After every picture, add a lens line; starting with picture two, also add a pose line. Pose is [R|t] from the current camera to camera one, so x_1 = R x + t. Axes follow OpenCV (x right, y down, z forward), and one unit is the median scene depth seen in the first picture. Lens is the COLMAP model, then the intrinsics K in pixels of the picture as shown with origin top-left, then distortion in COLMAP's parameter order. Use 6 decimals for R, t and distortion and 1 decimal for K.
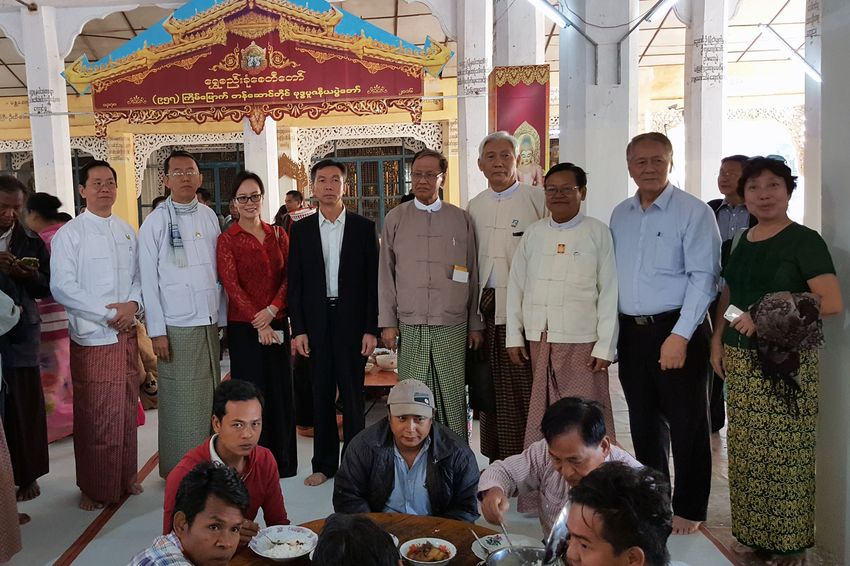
lens RADIAL K [[723.0, 0, 317.2], [0, 723.0, 268.7], [0, 0, 1]] dist [0.182424, -0.306895]
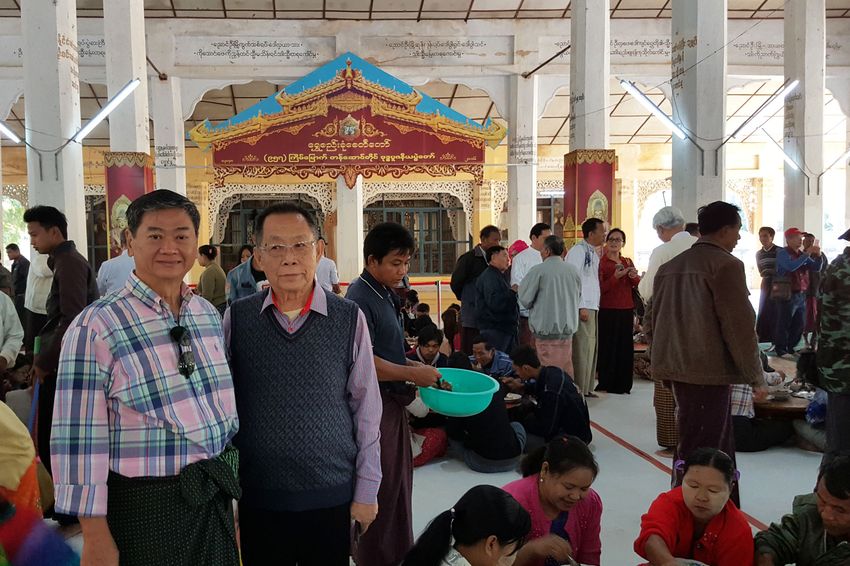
lens RADIAL K [[712.2, 0, 349.1], [0, 712.2, 284.0], [0, 0, 1]] dist [0.180370, -0.305957]
pose [[0.991262, 0.015146, 0.131037, -0.240650], [-0.010063, 0.999174, -0.039369, 0.022610], [-0.131525, 0.037706, 0.990596, -0.185325]]
